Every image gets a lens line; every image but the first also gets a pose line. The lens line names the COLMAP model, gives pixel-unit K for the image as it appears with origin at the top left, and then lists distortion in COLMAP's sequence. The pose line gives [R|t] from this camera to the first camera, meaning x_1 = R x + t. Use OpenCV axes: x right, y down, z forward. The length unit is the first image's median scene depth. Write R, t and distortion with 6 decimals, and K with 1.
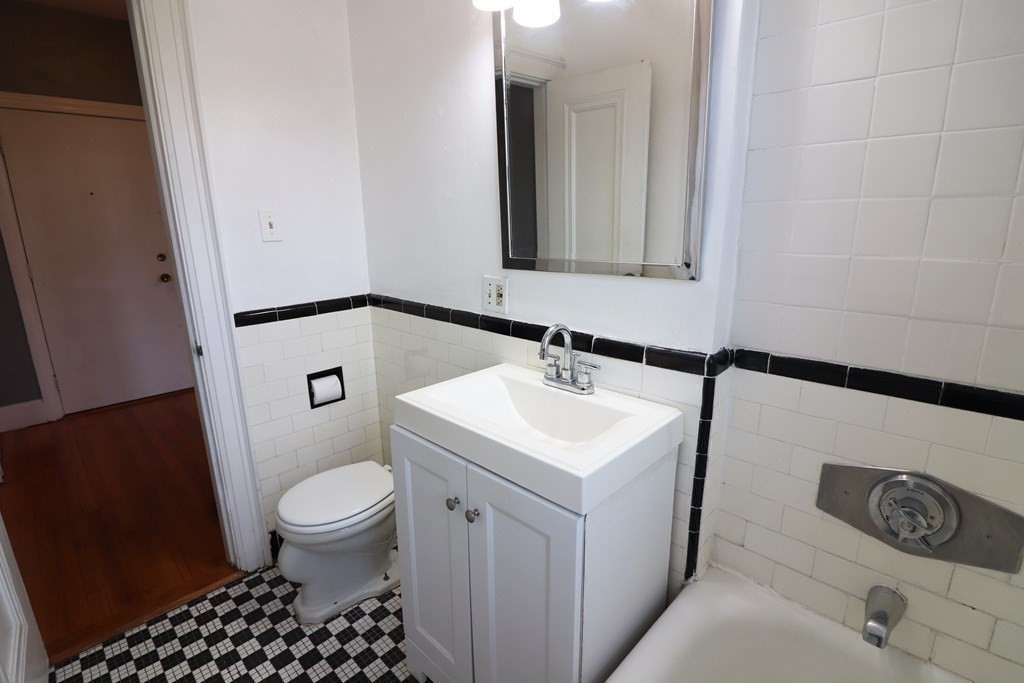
lens RADIAL K [[474.8, 0, 510.5], [0, 474.8, 334.8], [0, 0, 1]] dist [-0.001251, -0.013737]
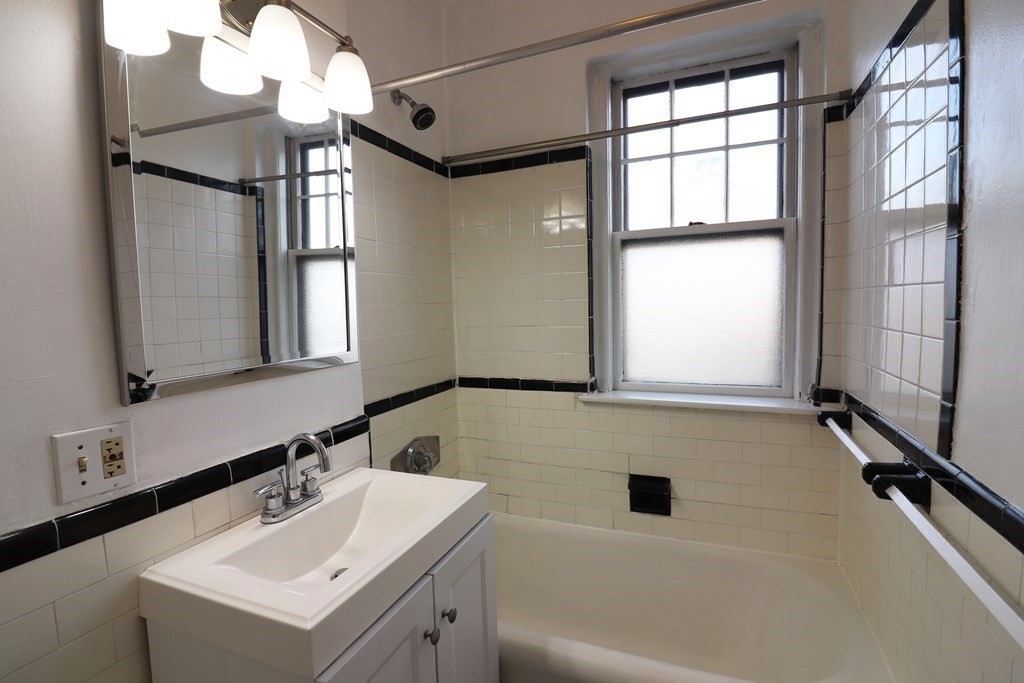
lens RADIAL K [[474.8, 0, 510.5], [0, 474.8, 334.8], [0, 0, 1]] dist [-0.001251, -0.013737]
pose [[-0.351802, -0.034561, 0.935436, -0.746113], [0.255387, 0.957863, 0.131436, -0.186572], [-0.900563, 0.285137, -0.328152, 0.813972]]
